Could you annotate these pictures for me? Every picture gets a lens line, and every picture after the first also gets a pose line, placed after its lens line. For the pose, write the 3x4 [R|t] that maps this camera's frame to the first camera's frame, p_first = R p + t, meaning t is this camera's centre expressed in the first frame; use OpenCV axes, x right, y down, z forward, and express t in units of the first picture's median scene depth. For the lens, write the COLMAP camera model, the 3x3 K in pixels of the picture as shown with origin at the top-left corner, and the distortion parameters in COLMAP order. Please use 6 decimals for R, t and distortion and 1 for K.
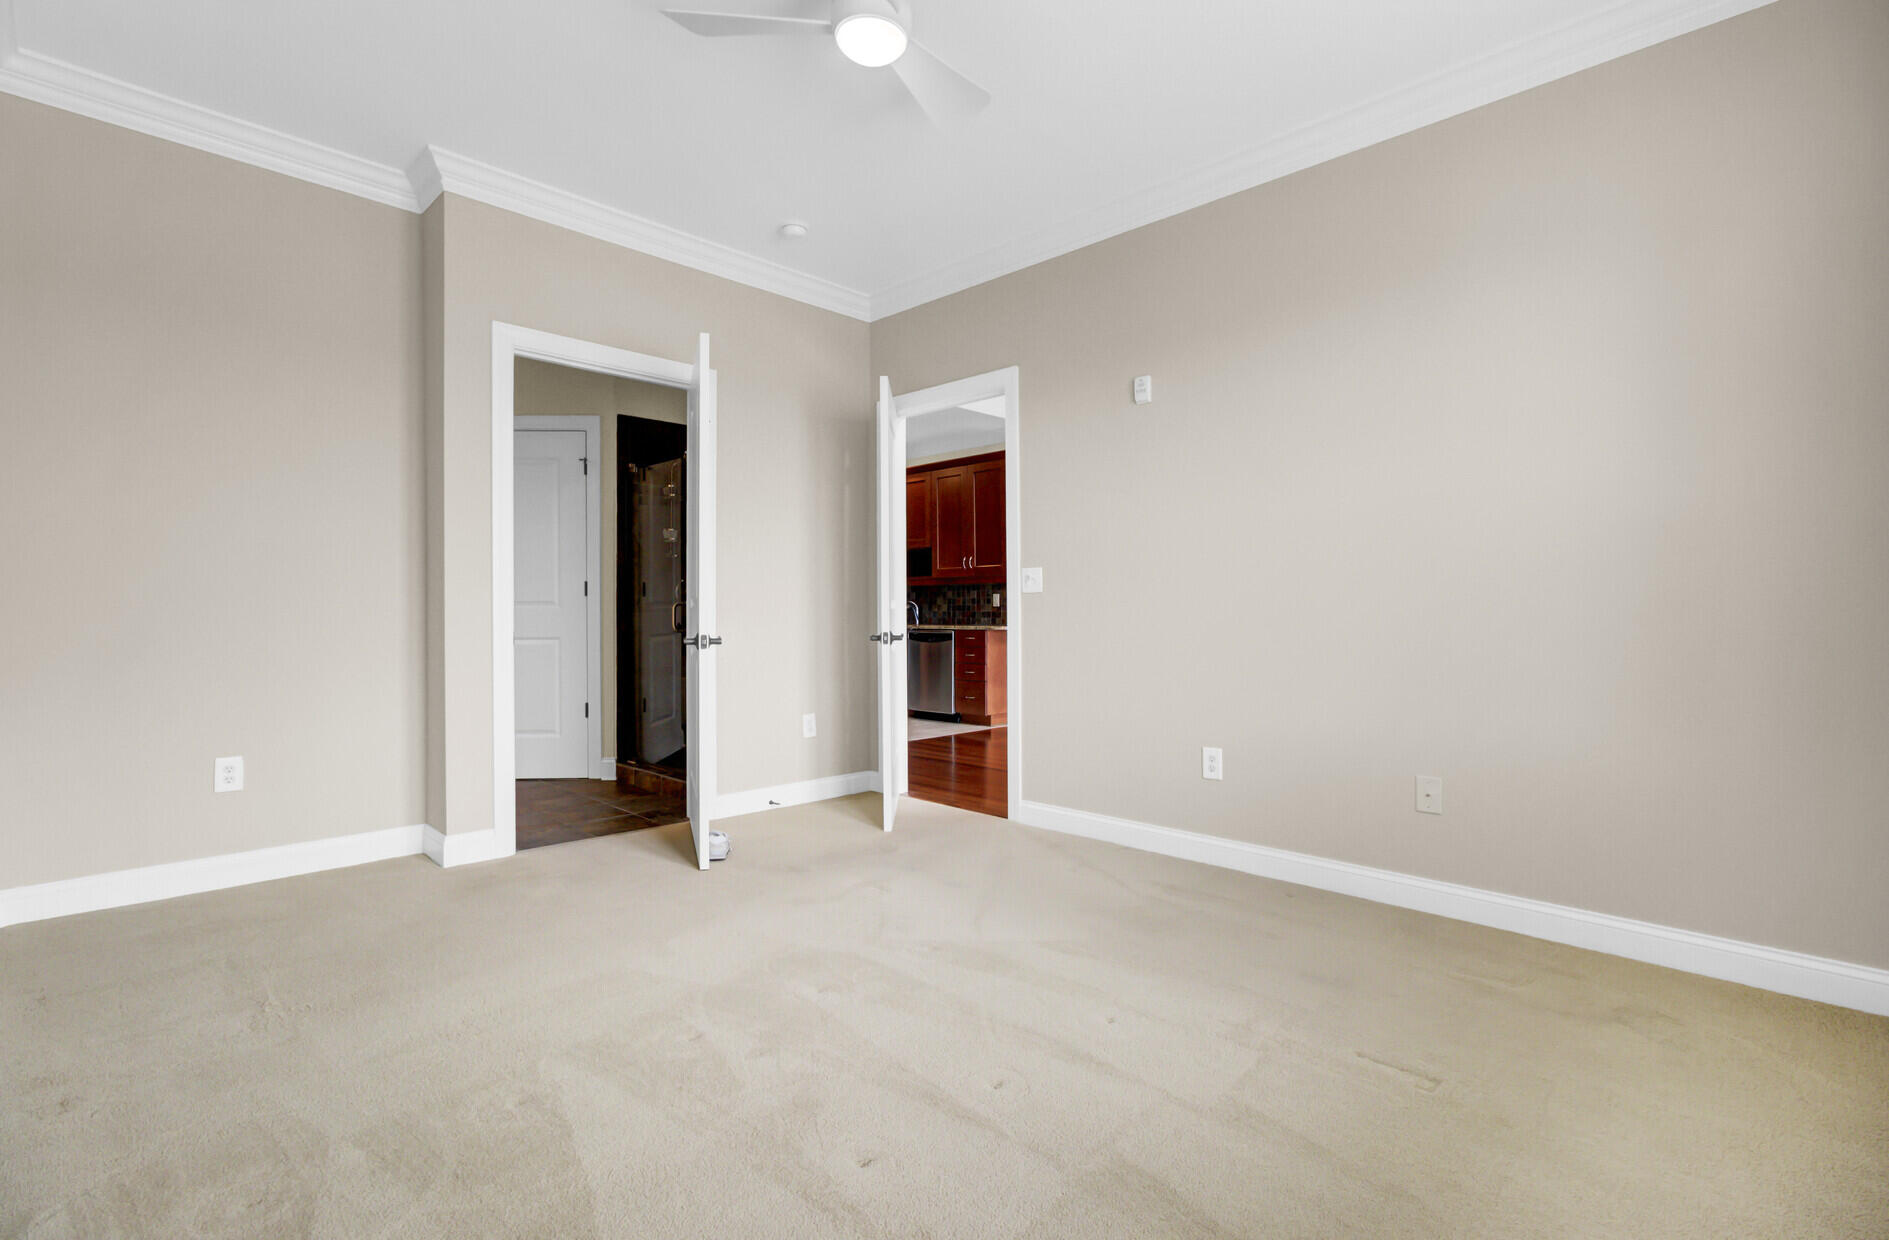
lens RADIAL K [[865.4, 0, 942.1], [0, 865.4, 615.0], [0, 0, 1]] dist [-0.000223, 0.001086]
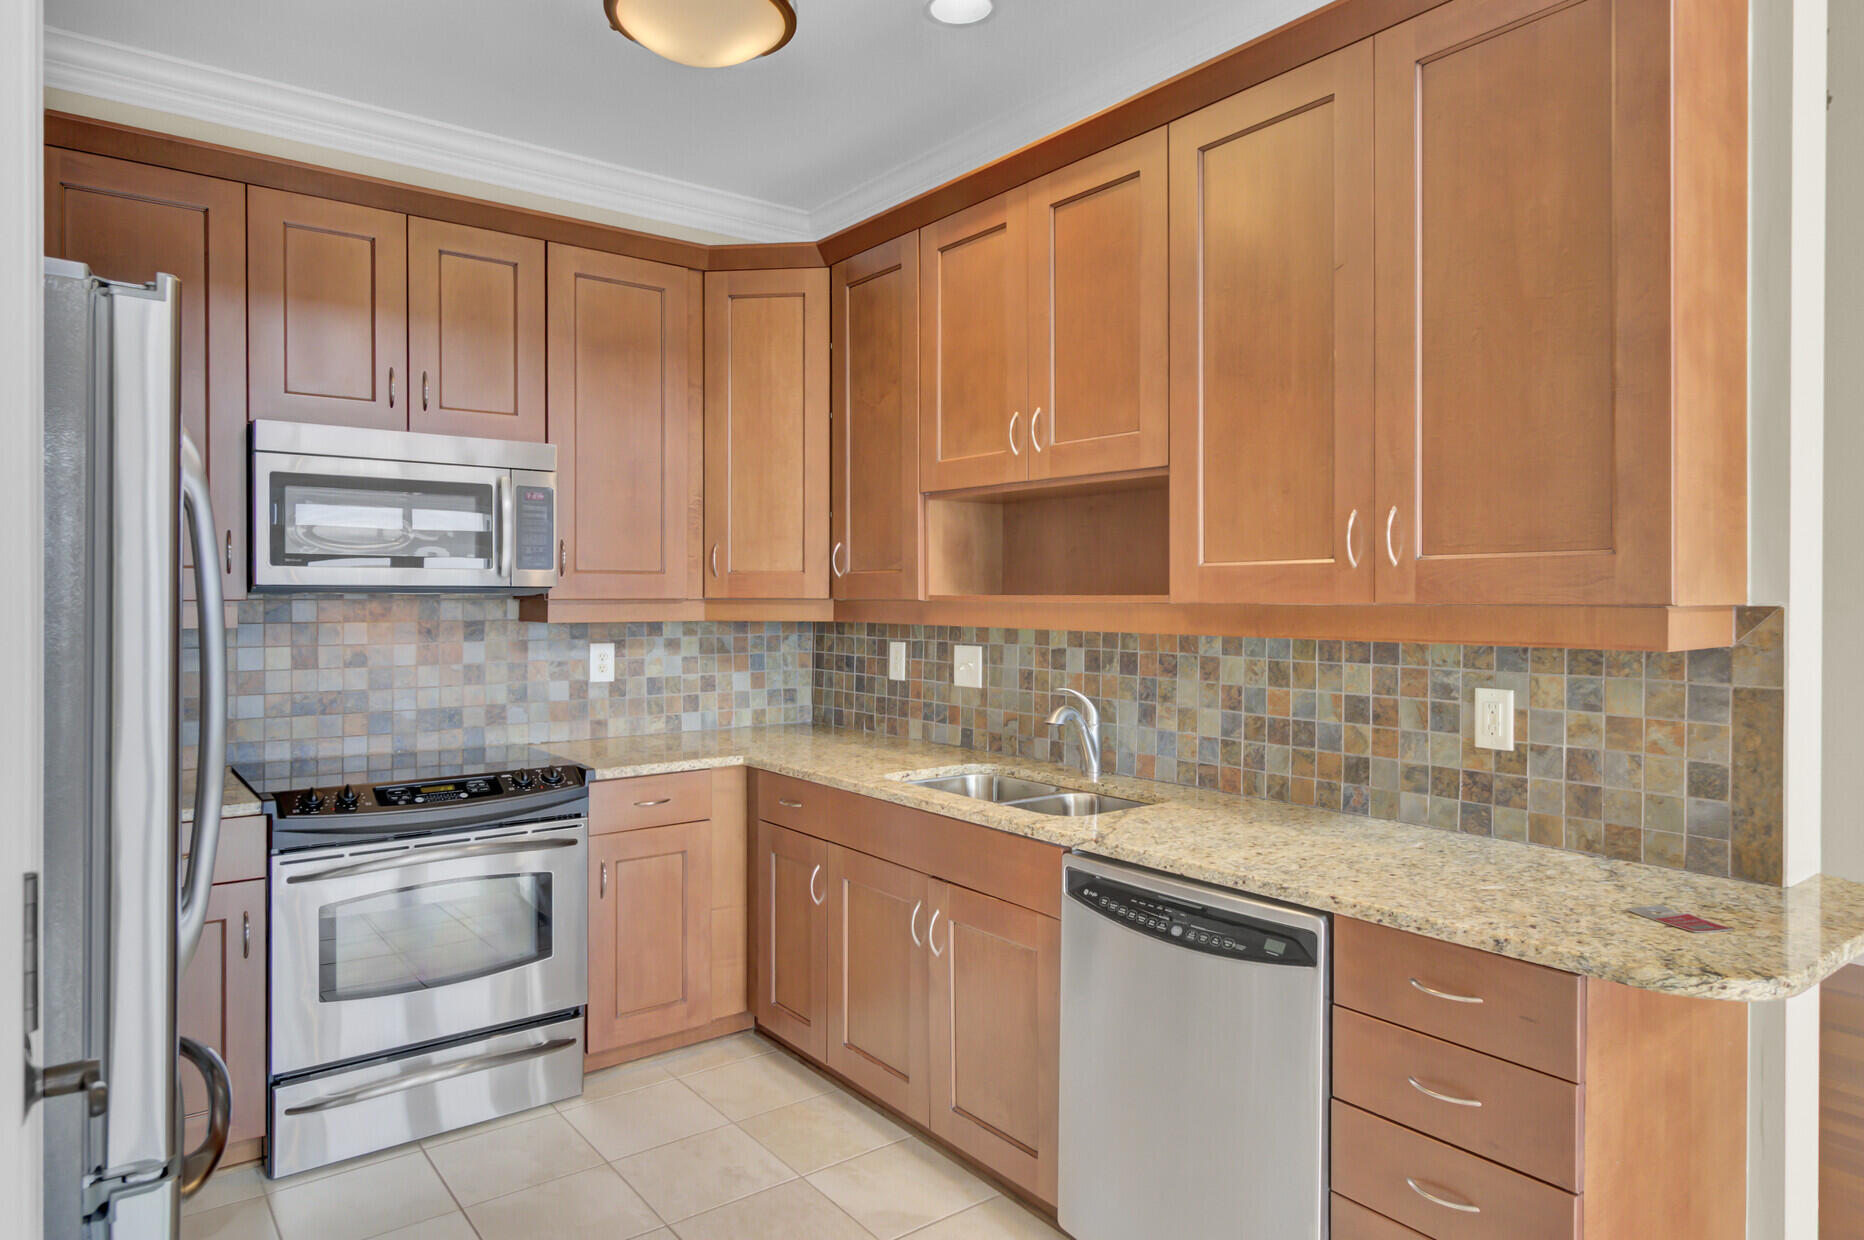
lens RADIAL K [[1132.1, 0, 937.5], [0, 1132.1, 606.9], [0, 0, 1]] dist [-0.000756, 0.001631]
pose [[0.991372, 0.002435, -0.131059, -0.032524], [-0.001843, 0.999988, 0.004637, -0.043587], [0.131069, -0.004355, 0.991364, 0.702492]]
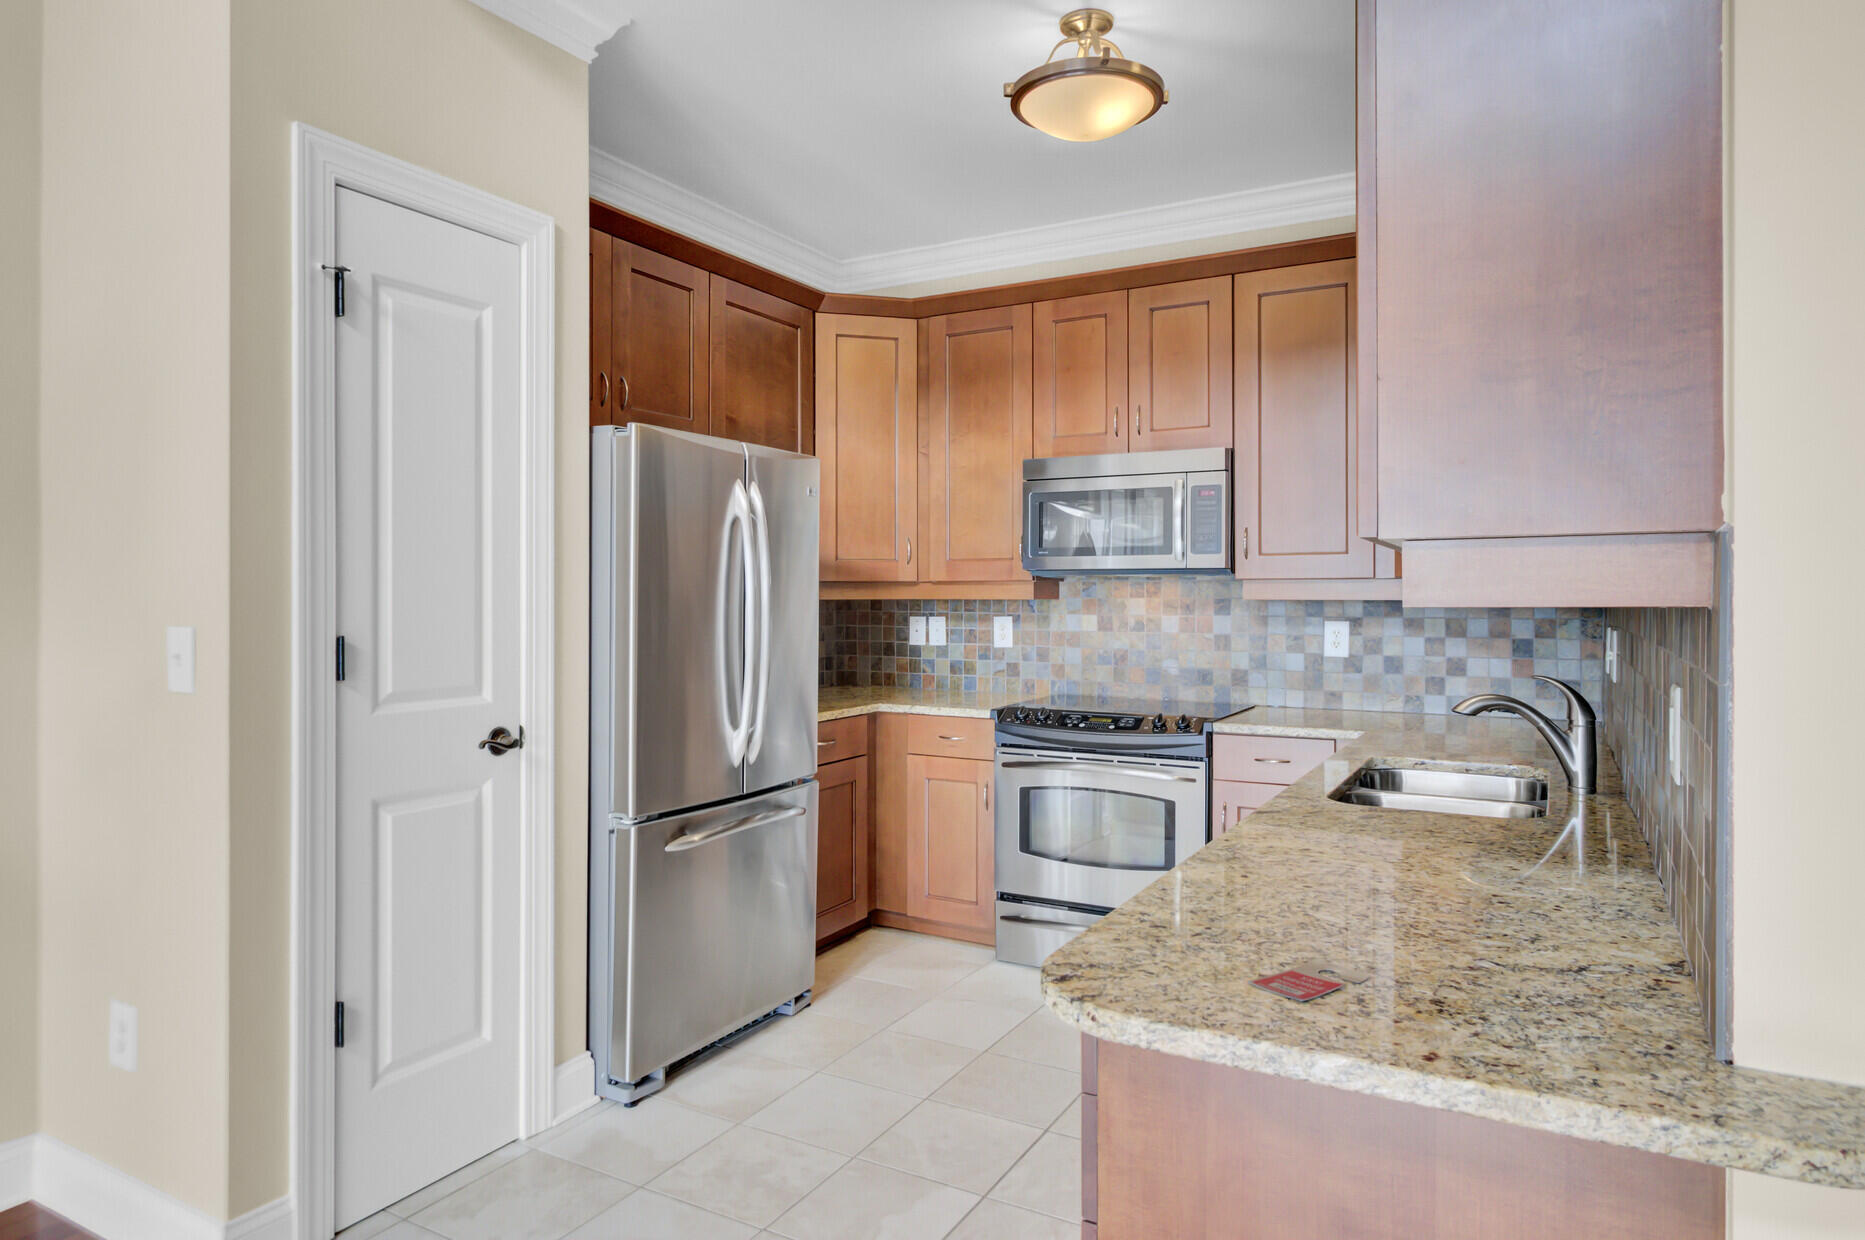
lens RADIAL K [[1132.7, 0, 936.0], [0, 1132.7, 608.9], [0, 0, 1]] dist [-0.000756, 0.001631]
pose [[0.273419, 0.012230, -0.961817, 0.271278], [-0.007467, 0.999916, 0.010592, -0.033433], [0.961866, 0.004286, 0.273487, 0.876206]]
